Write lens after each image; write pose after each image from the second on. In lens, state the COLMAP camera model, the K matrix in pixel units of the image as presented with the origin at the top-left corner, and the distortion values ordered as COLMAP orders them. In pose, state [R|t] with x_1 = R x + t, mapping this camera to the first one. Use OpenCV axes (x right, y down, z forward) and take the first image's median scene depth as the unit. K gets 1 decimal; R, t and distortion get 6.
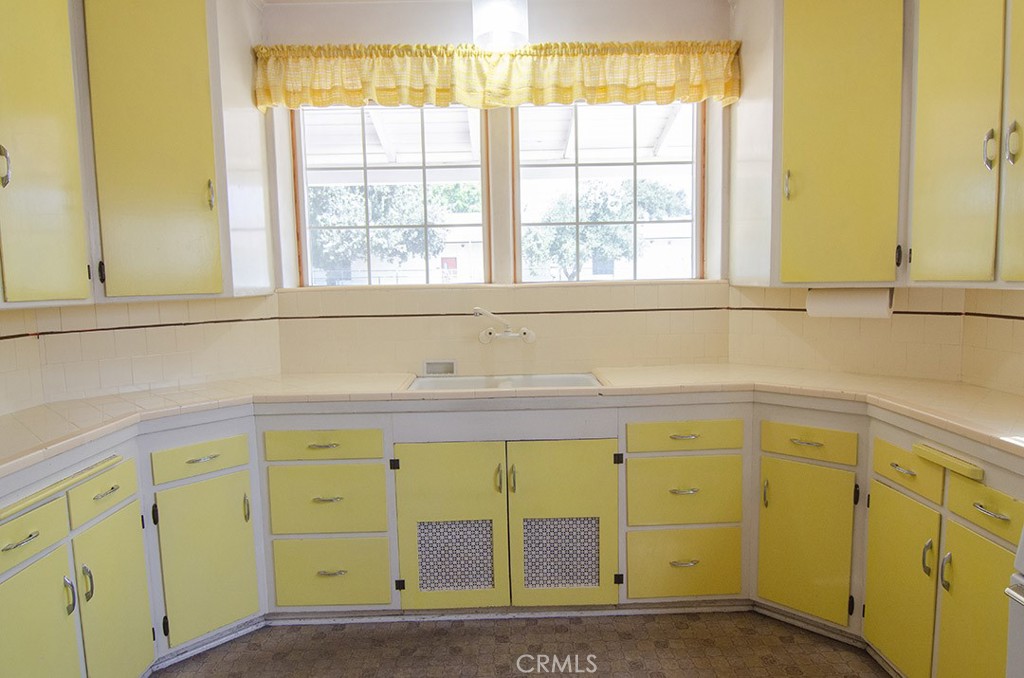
lens RADIAL K [[622.4, 0, 508.4], [0, 622.4, 338.9], [0, 0, 1]] dist [0.000946, -0.019967]
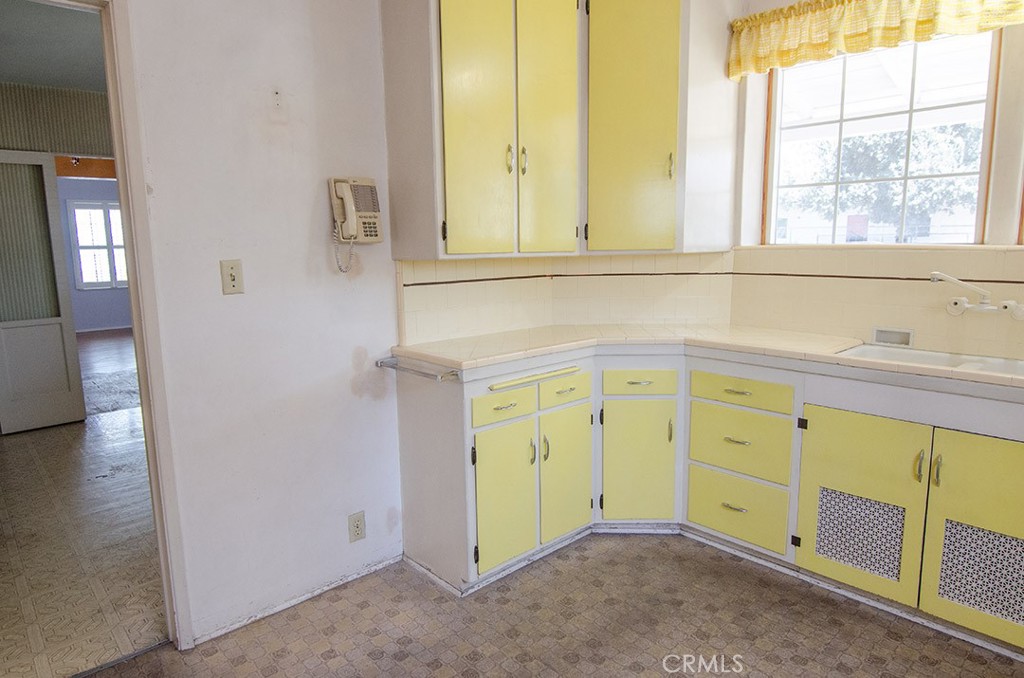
lens RADIAL K [[622.4, 0, 508.4], [0, 622.4, 338.9], [0, 0, 1]] dist [0.000946, -0.019967]
pose [[0.658708, 0.126002, -0.741773, 0.224045], [-0.073820, 0.991944, 0.102943, -0.003051], [0.748769, -0.013052, 0.662703, -0.022305]]
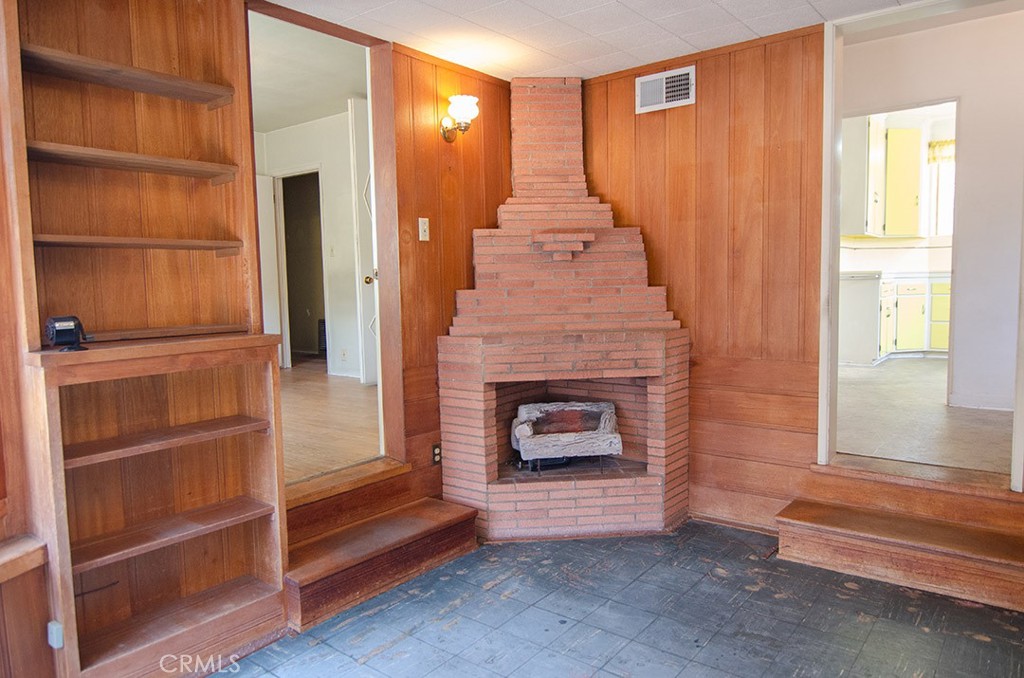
lens RADIAL K [[691.1, 0, 507.6], [0, 691.1, 340.6], [0, 0, 1]] dist [-0.002602, -0.007141]
pose [[0.775495, 0.061165, -0.628384, 0.091734], [-0.062919, 0.997829, 0.019476, 0.444810], [0.628211, 0.024434, 0.777660, -2.506081]]
